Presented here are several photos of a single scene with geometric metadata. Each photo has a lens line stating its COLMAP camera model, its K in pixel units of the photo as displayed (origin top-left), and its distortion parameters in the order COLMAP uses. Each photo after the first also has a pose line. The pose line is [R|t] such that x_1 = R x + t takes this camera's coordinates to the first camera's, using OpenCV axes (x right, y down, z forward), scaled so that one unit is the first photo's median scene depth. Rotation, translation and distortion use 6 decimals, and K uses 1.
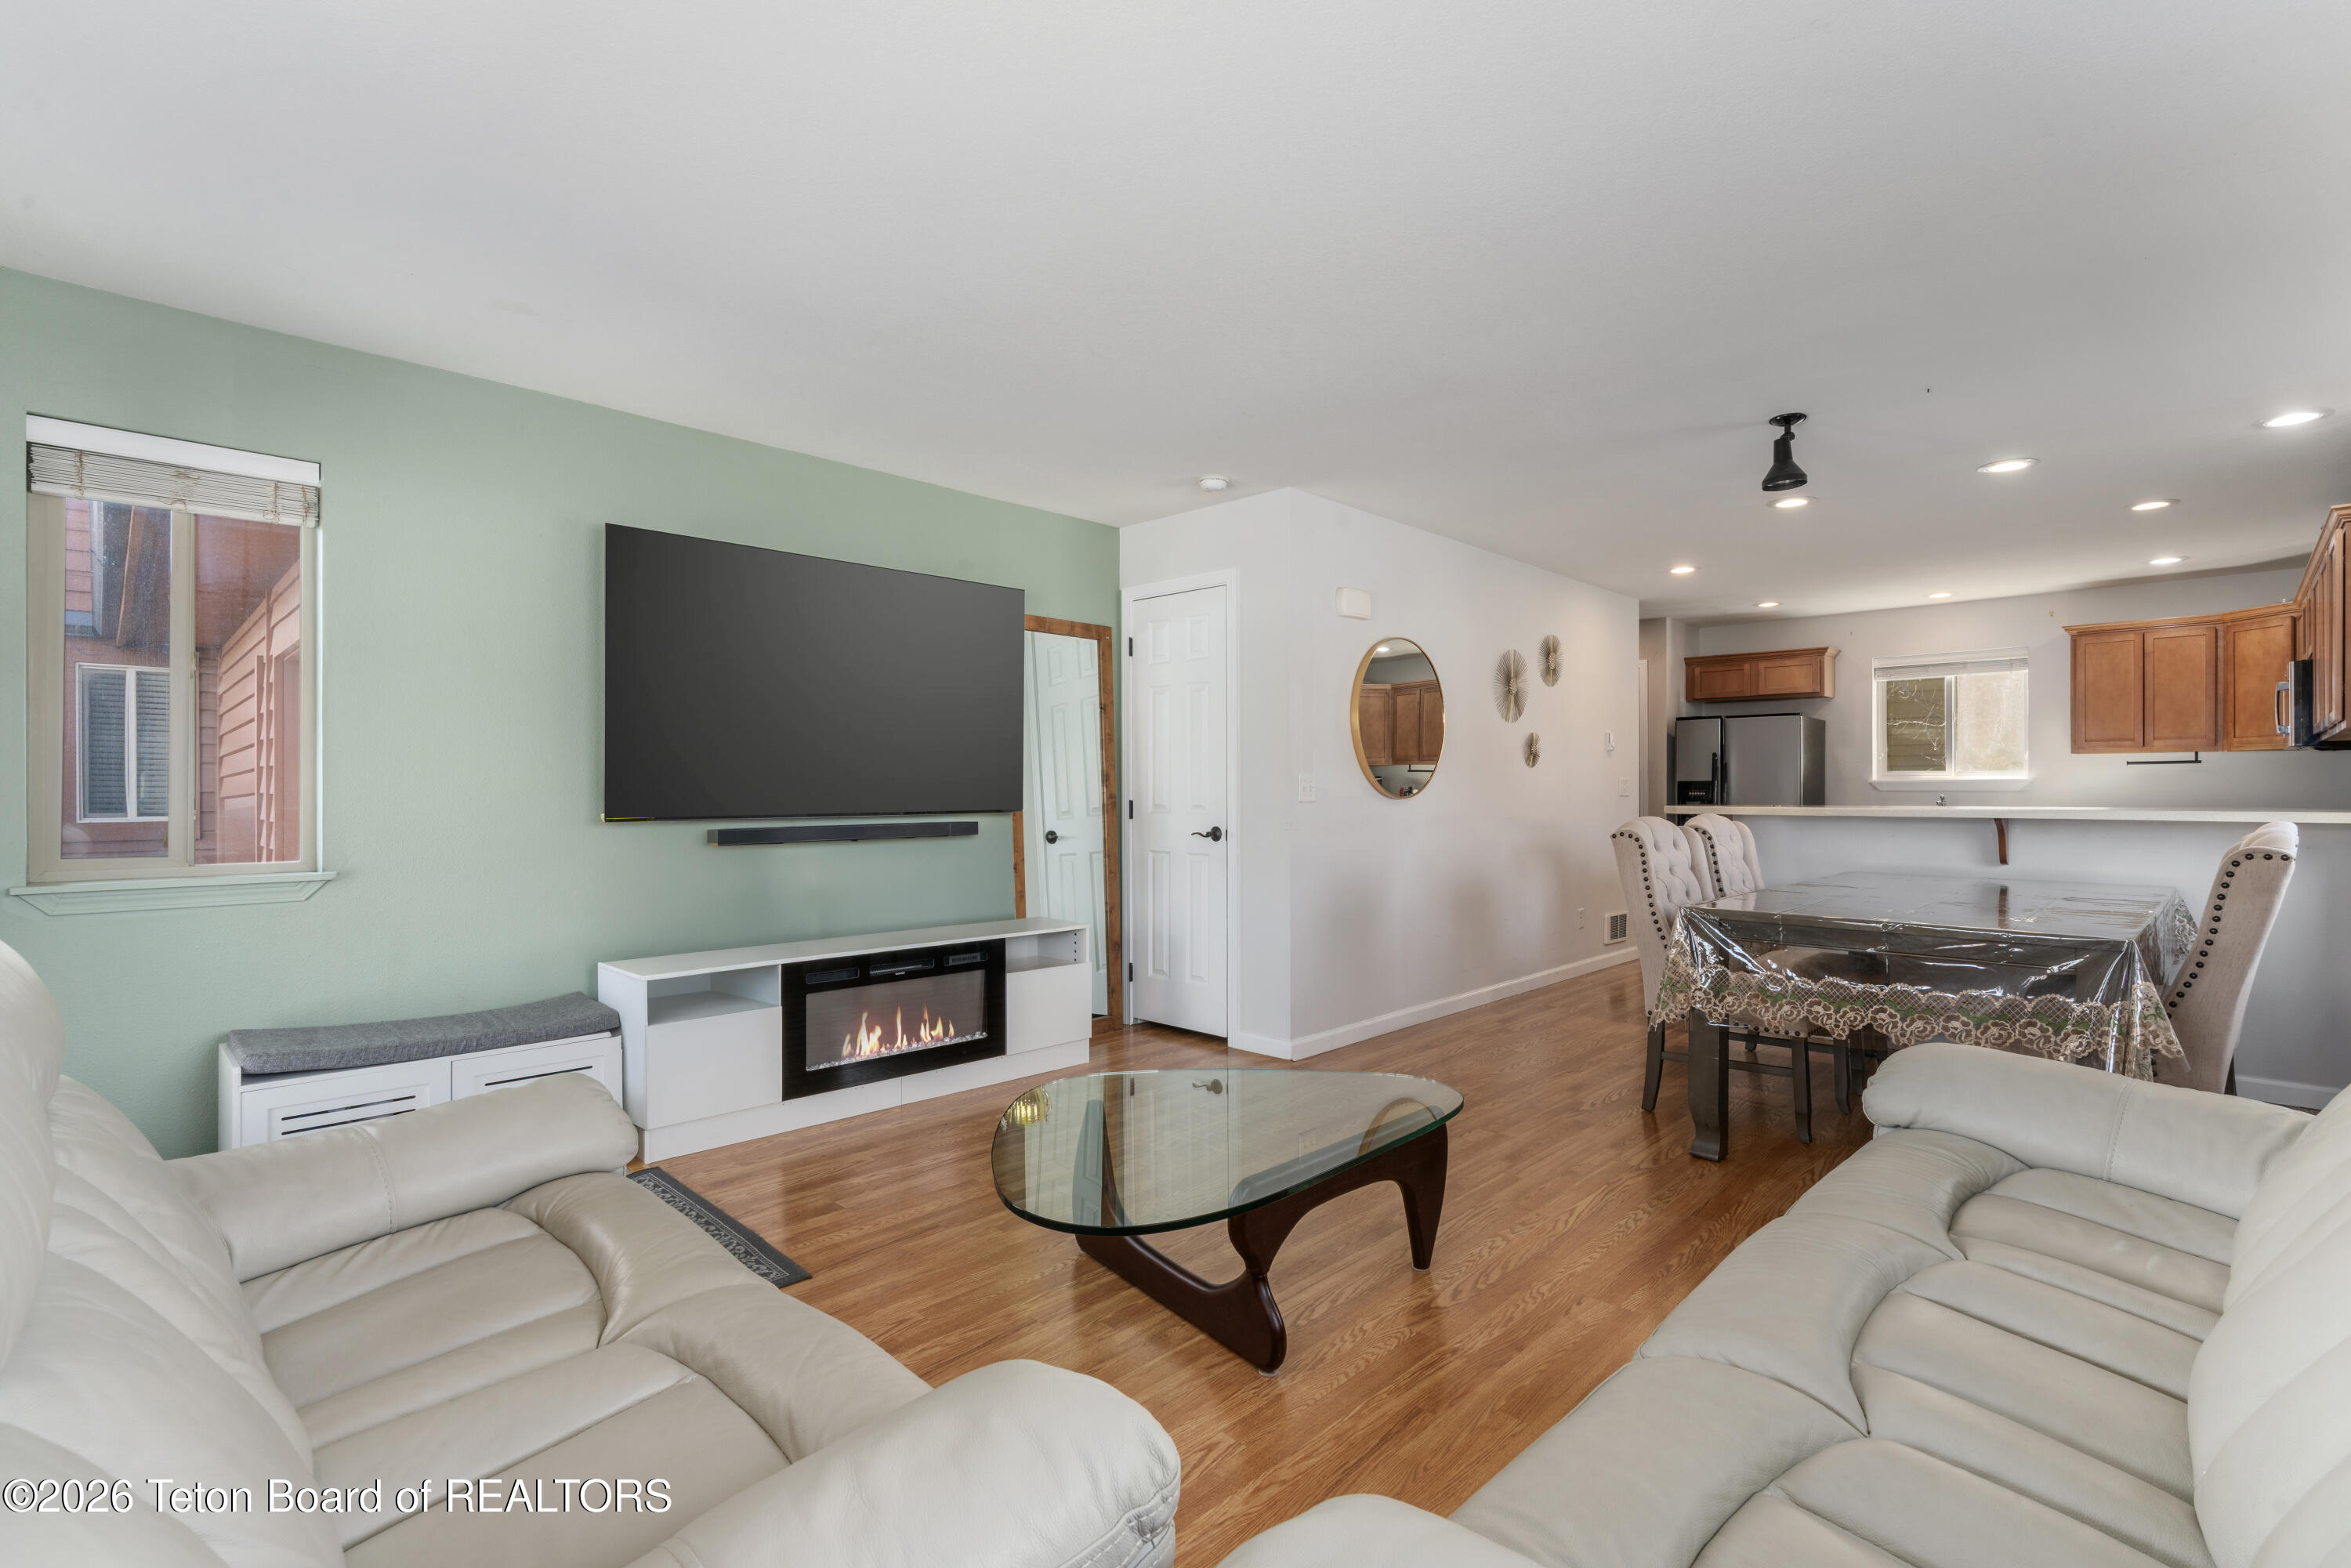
lens RADIAL K [[1062.0, 0, 1166.5], [0, 1062.0, 787.8], [0, 0, 1]] dist [-0.003282, 0.001782]
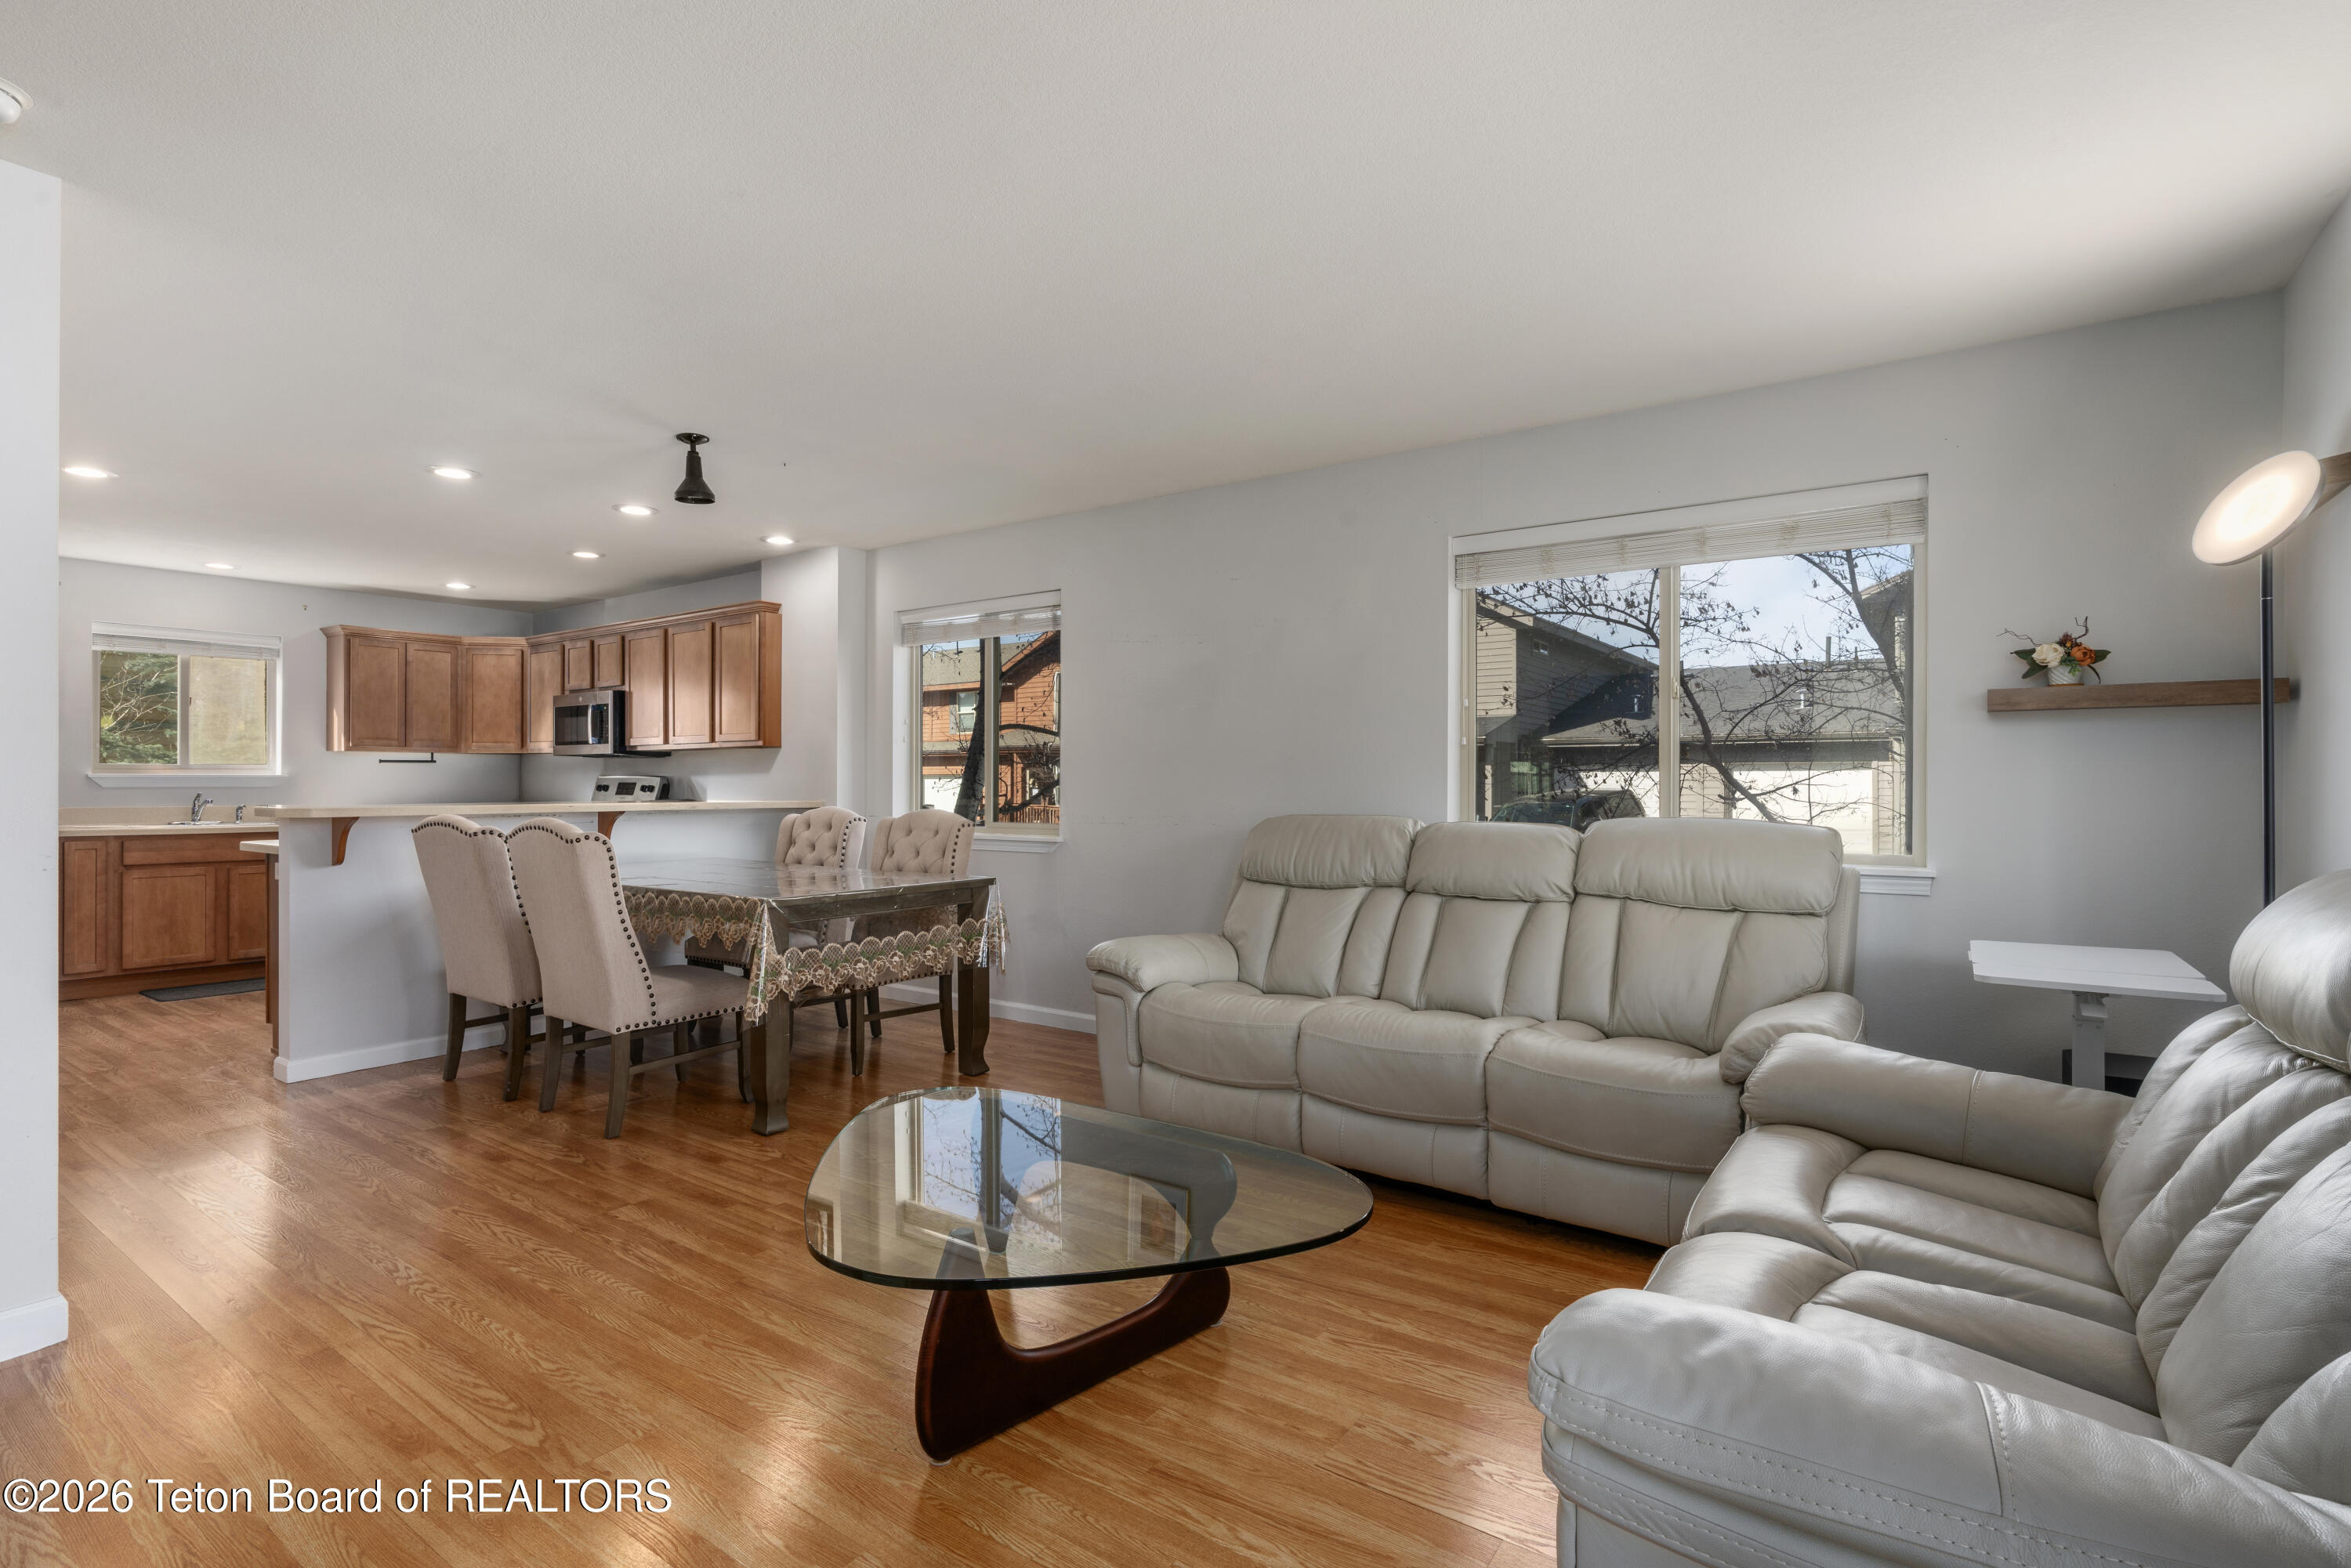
lens RADIAL K [[1114.2, 0, 1166.5], [0, 1114.2, 782.8], [0, 0, 1]] dist [-0.004346, 0.002001]
pose [[-0.158156, 0.001446, 0.987413, -0.414365], [-0.000399, 0.999999, -0.001529, 0.000003], [-0.987414, -0.000636, -0.158156, 0.498001]]
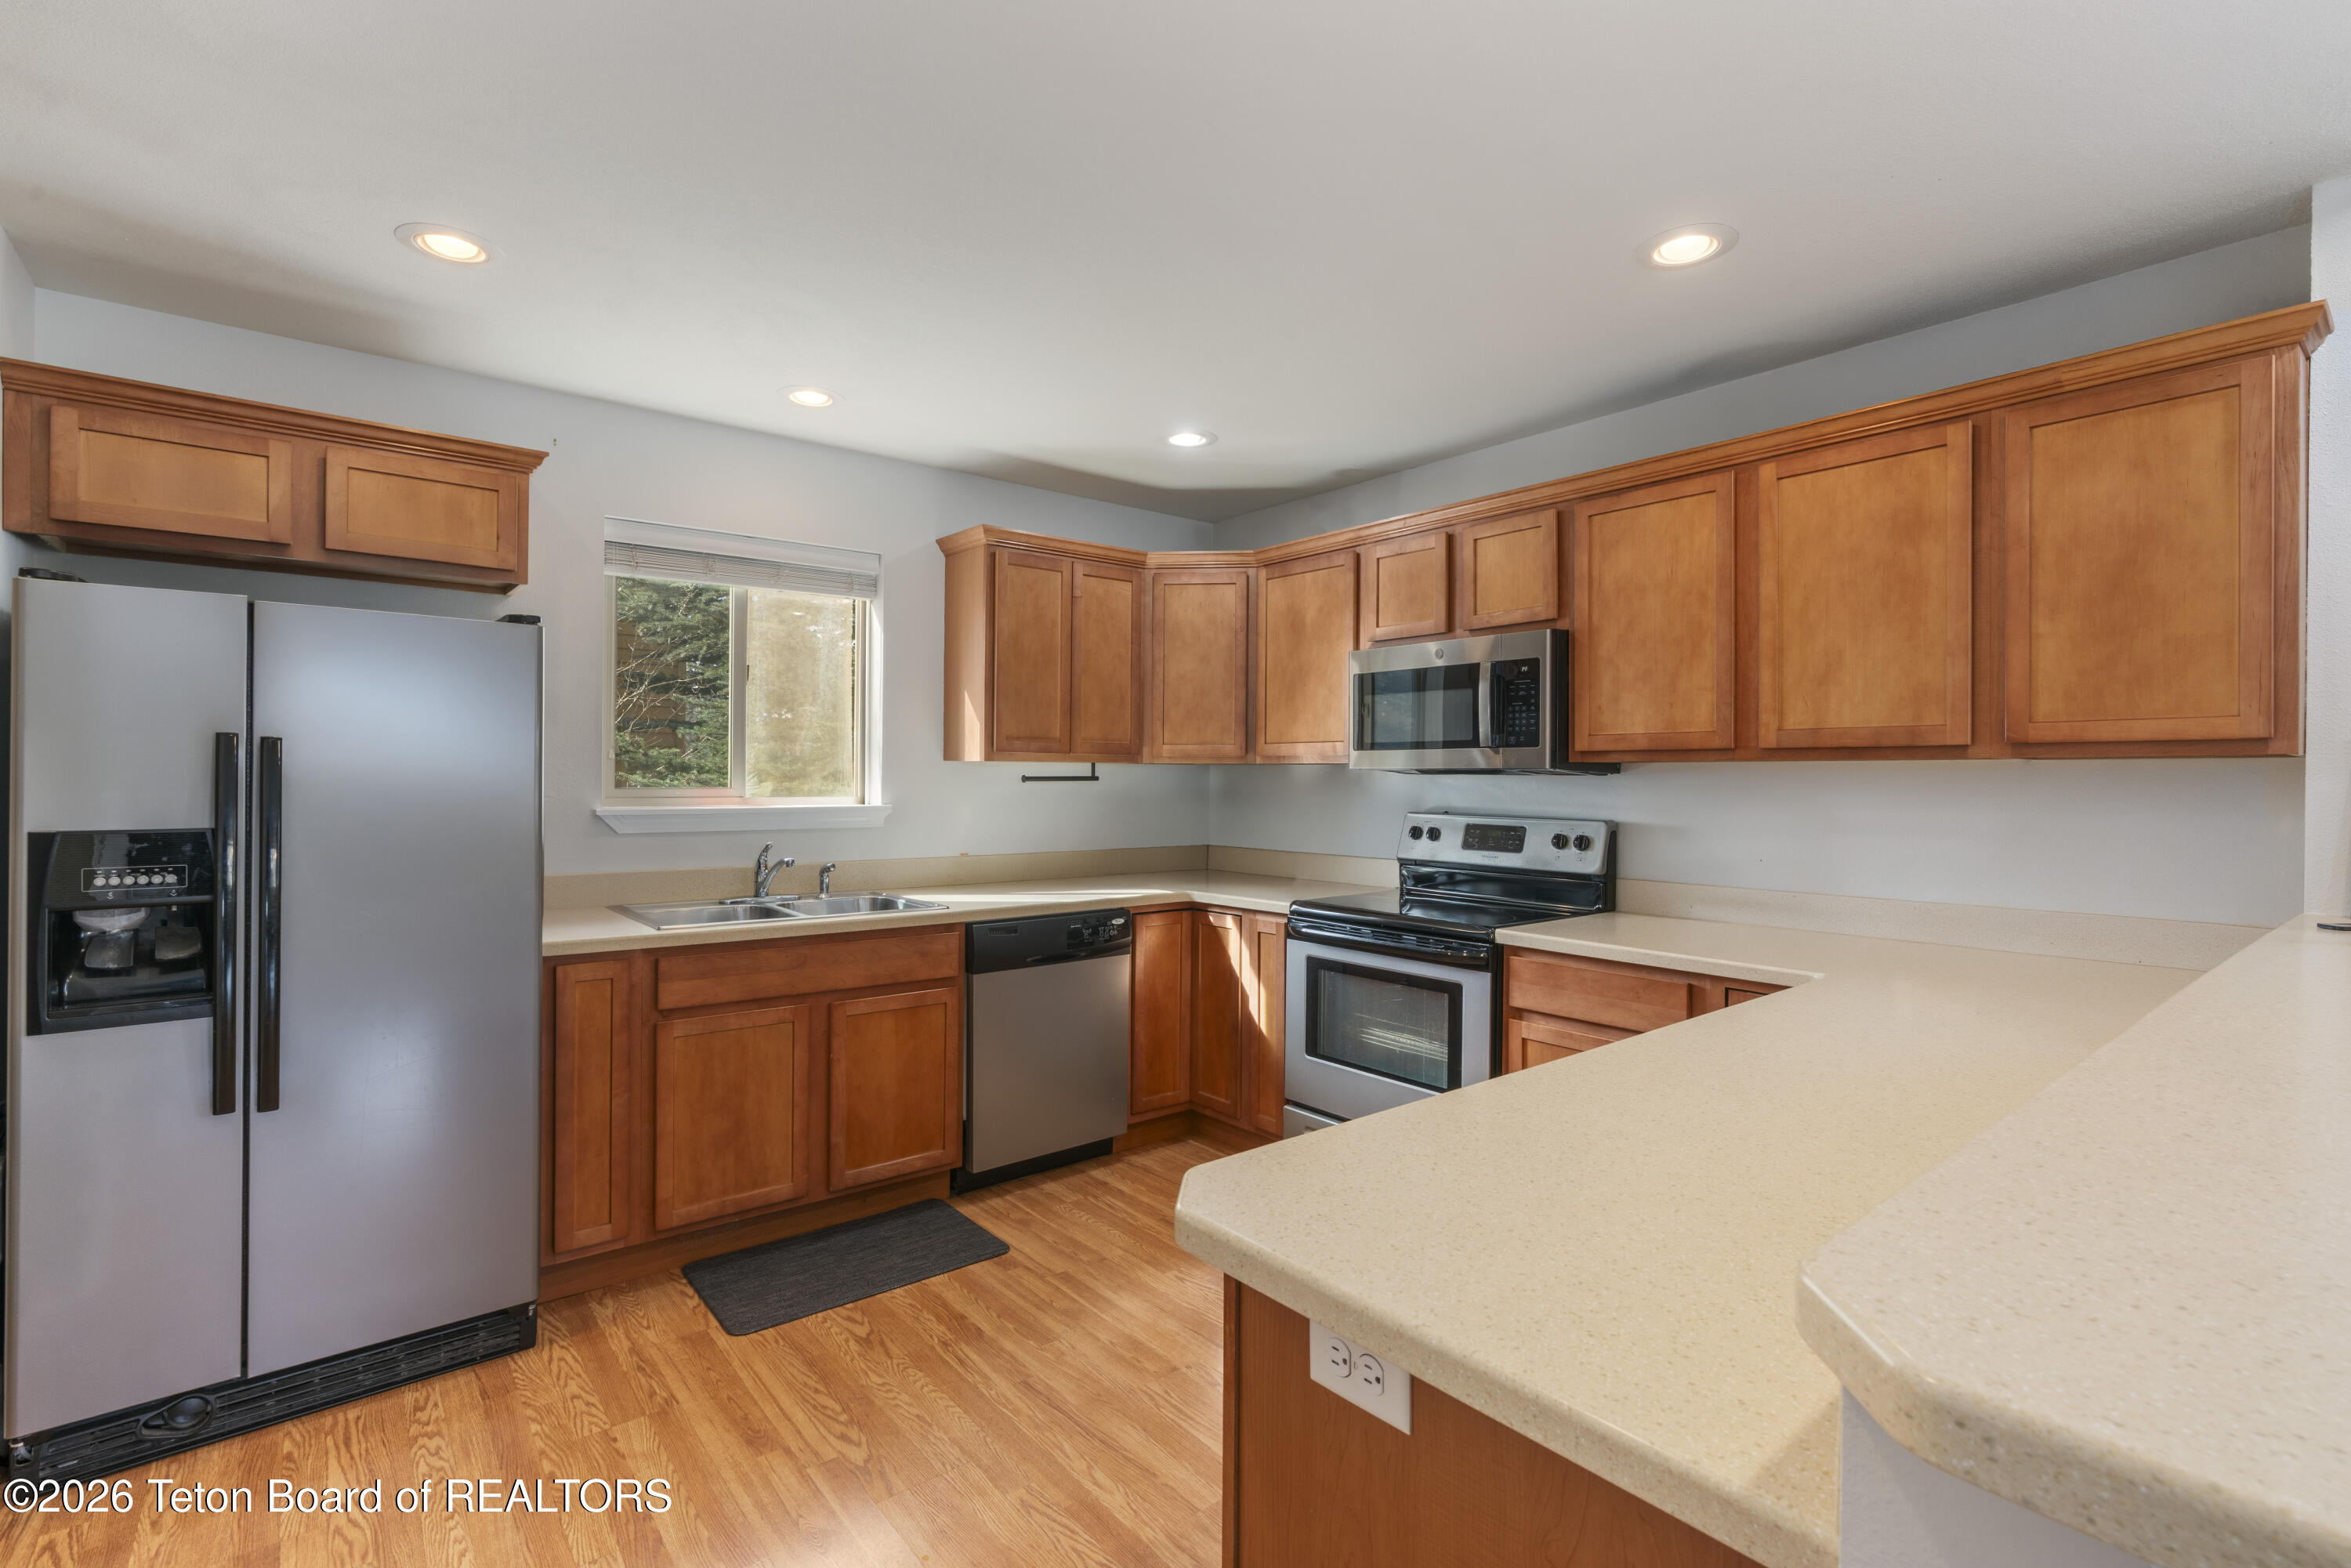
lens RADIAL K [[1062.0, 0, 1152.1], [0, 1062.0, 774.7], [0, 0, 1]] dist [-0.003282, 0.001782]
pose [[0.116243, 0.004039, 0.993213, 0.411290], [-0.006006, 0.999976, -0.003364, -0.030466], [-0.993203, -0.005575, 0.116265, 1.086958]]
